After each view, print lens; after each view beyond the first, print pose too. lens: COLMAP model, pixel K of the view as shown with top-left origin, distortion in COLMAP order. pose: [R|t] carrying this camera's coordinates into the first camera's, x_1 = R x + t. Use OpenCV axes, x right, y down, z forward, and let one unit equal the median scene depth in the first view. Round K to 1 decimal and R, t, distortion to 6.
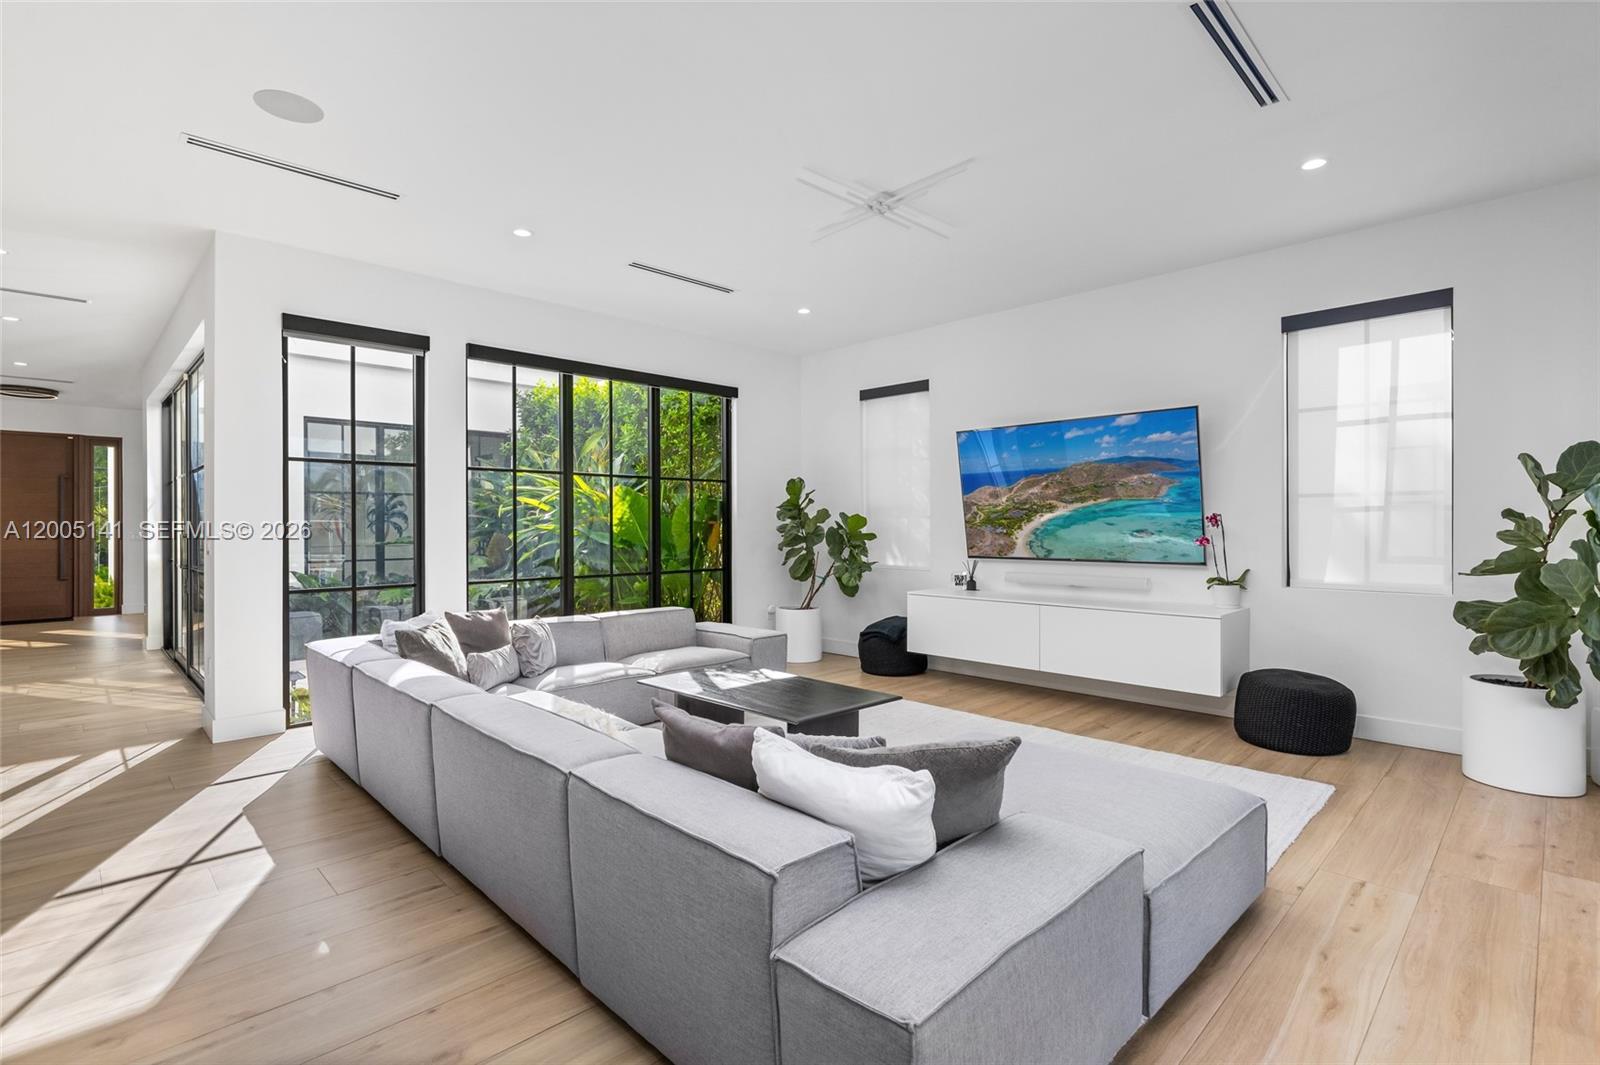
lens RADIAL K [[778.2, 0, 815.0], [0, 778.2, 538.9], [0, 0, 1]] dist [-0.005068, -0.000142]
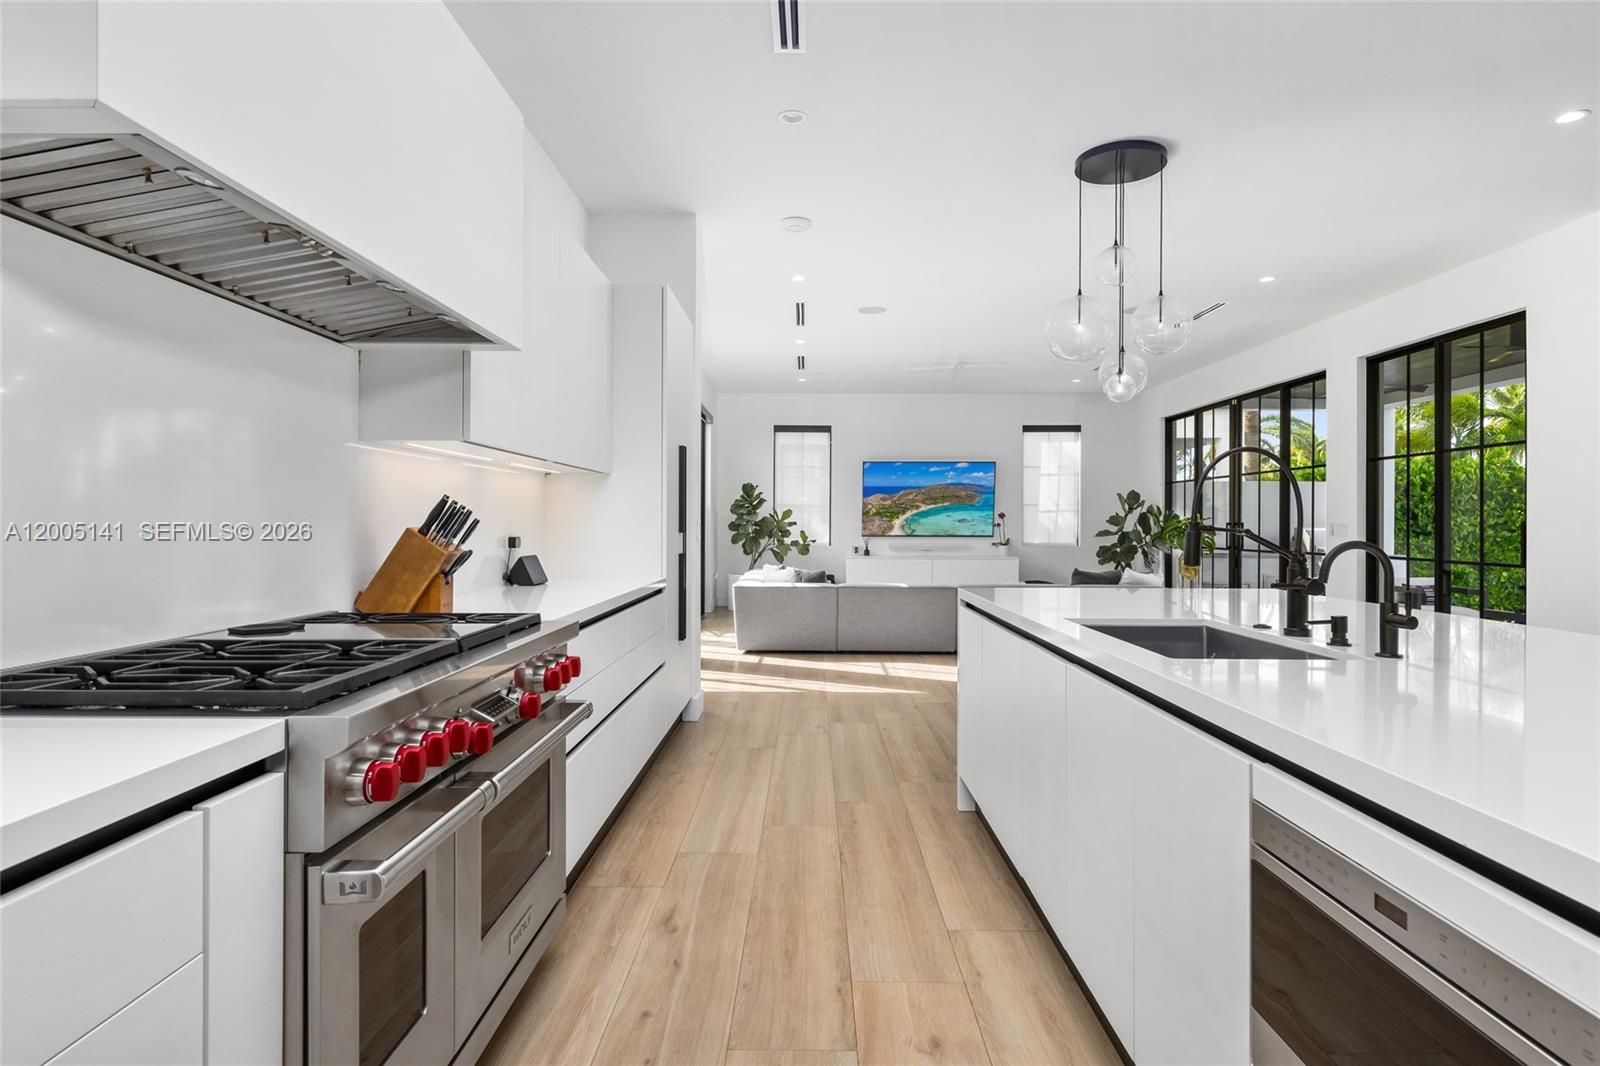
lens RADIAL K [[841.3, 0, 793.8], [0, 841.3, 536.1], [0, 0, 1]] dist [-0.000443, -0.000149]
pose [[0.707388, -0.012704, 0.706711, -1.333556], [0.004996, 0.999903, 0.012974, 0.002133], [-0.706807, -0.005647, 0.707383, -0.220044]]
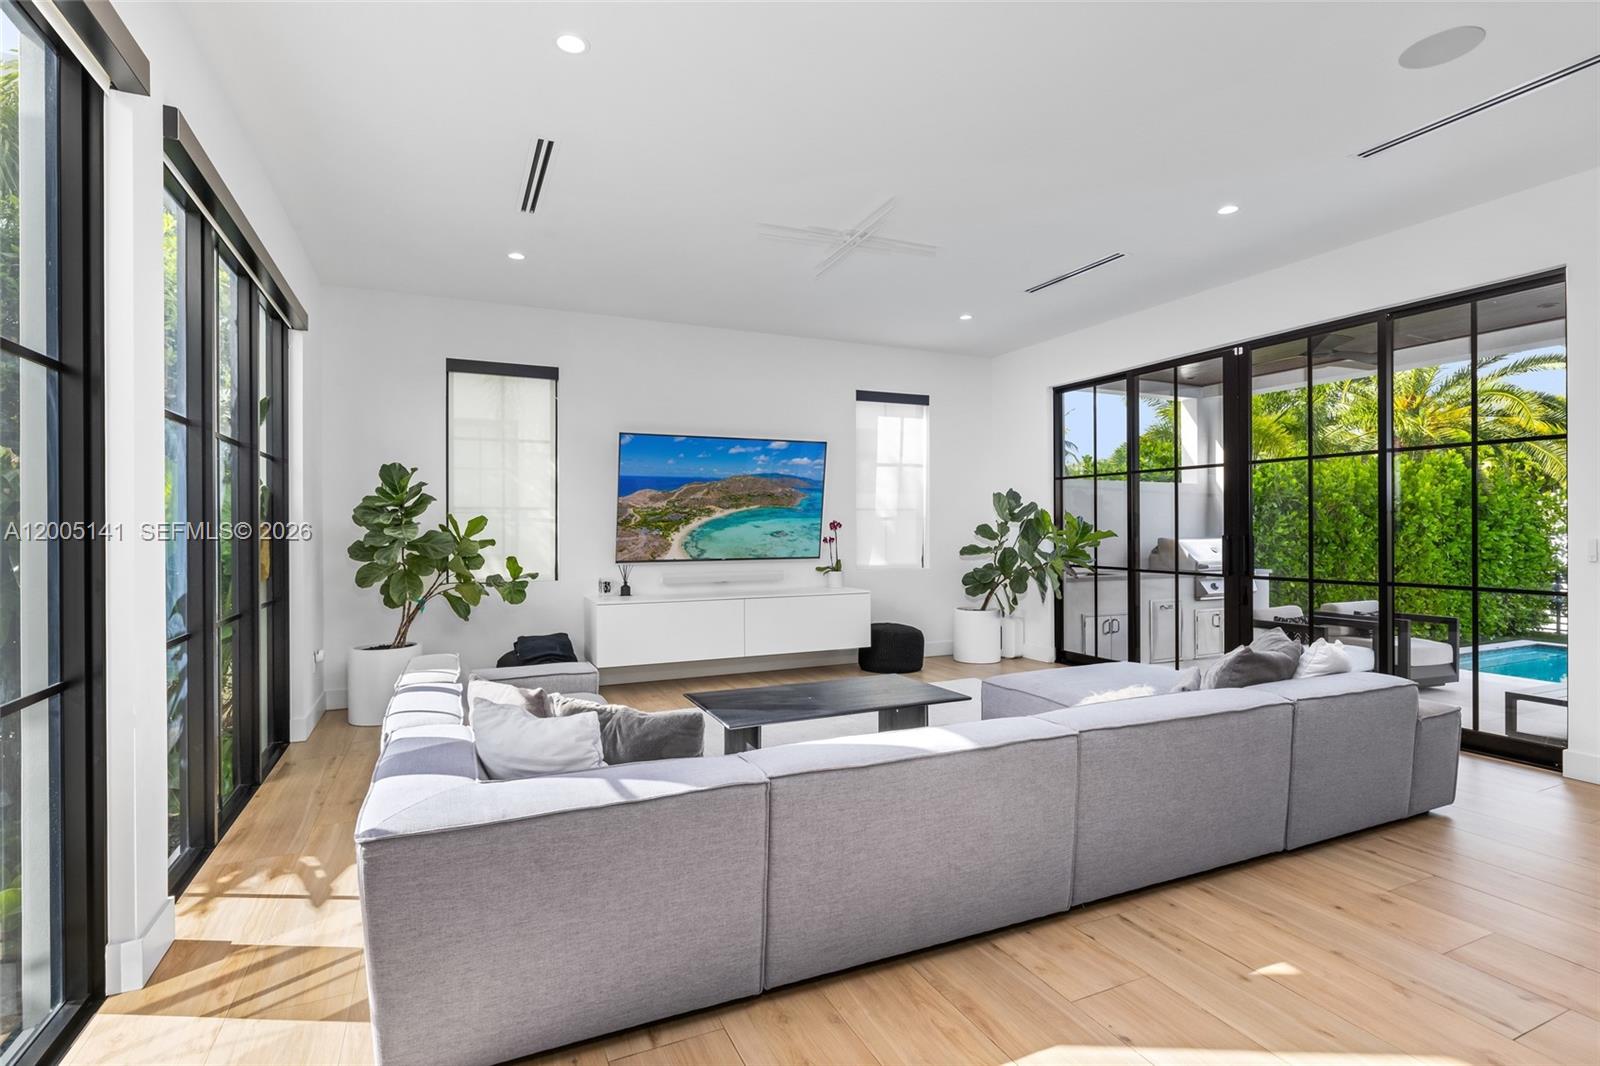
lens RADIAL K [[778.2, 0, 804.6], [0, 778.2, 529.8], [0, 0, 1]] dist [-0.005068, -0.000142]
pose [[0.332904, -0.005120, 0.942947, -0.714689], [0.014146, 0.999900, 0.000435, -0.012986], [-0.942854, 0.013194, 0.332943, 0.492354]]
